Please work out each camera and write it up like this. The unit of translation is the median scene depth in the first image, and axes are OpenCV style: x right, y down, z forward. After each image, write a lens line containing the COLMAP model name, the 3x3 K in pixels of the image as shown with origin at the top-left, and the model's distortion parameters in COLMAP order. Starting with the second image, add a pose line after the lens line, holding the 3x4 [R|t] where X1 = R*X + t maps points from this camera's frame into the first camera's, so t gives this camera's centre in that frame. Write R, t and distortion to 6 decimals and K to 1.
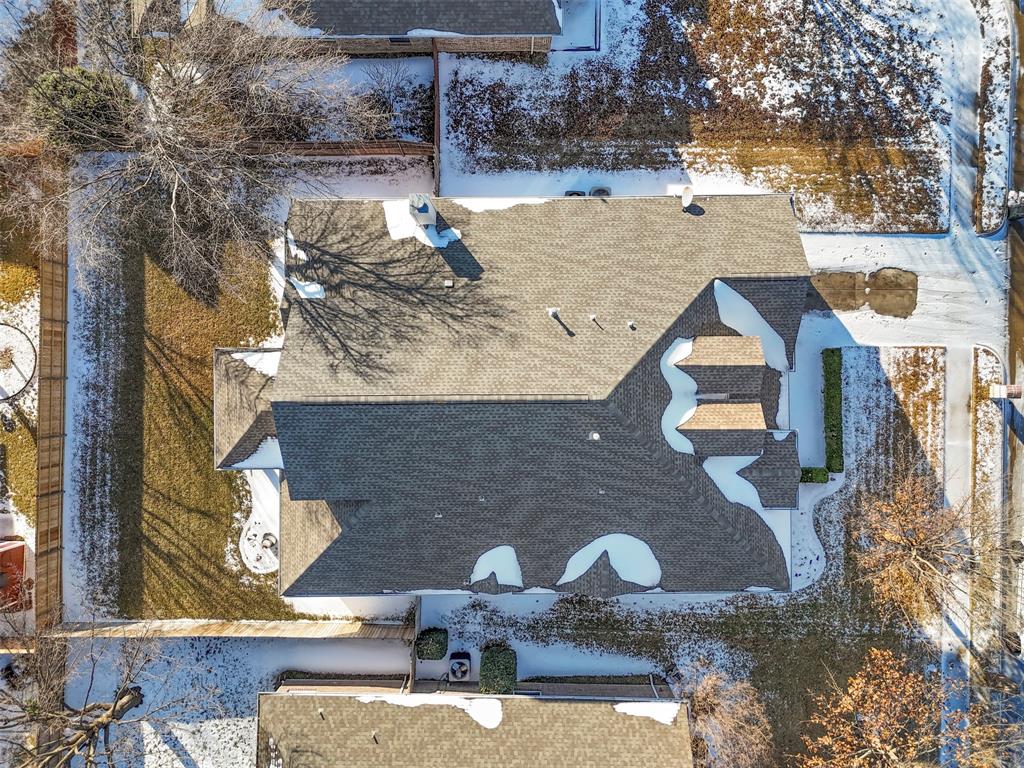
lens RADIAL K [[757.4, 0, 512.0], [0, 757.4, 384.0], [0, 0, 1]] dist [0.078318, -0.059568]
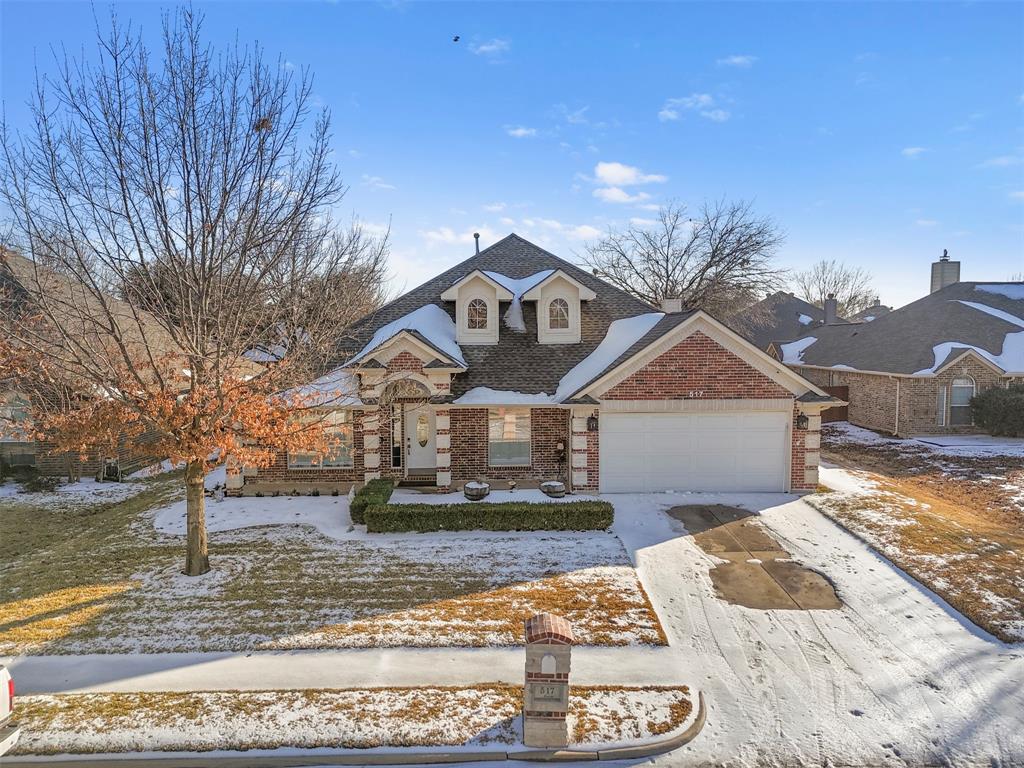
lens RADIAL K [[757.4, 0, 512.0], [0, 757.4, 384.0], [0, 0, 1]] dist [0.078318, -0.059568]
pose [[0.015039, 0.069099, -0.997496, 0.898108], [-0.999755, 0.017253, -0.013878, 0.024358], [0.016251, 0.997461, 0.069342, 0.864507]]
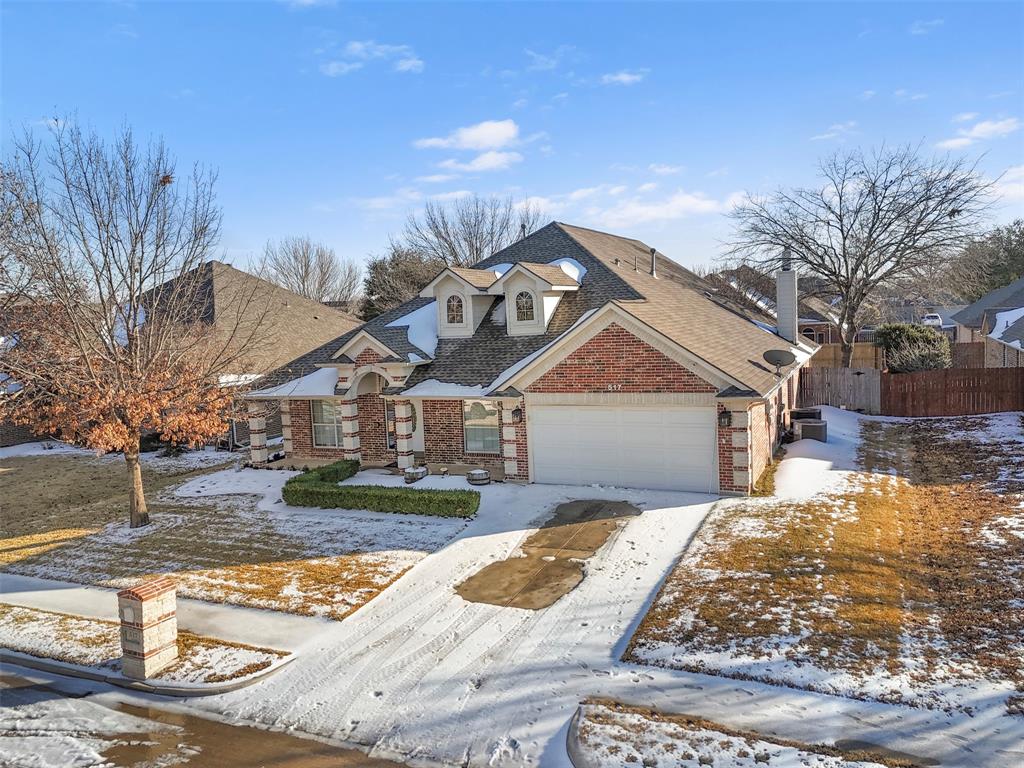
lens RADIAL K [[789.3, 0, 512.0], [0, 789.3, 384.0], [0, 0, 1]] dist [0.082597, -0.069785]
pose [[-0.417348, 0.106709, -0.902460, 0.881850], [-0.906950, 0.013514, 0.421022, -0.299021], [0.057123, 0.994198, 0.091140, 0.854607]]
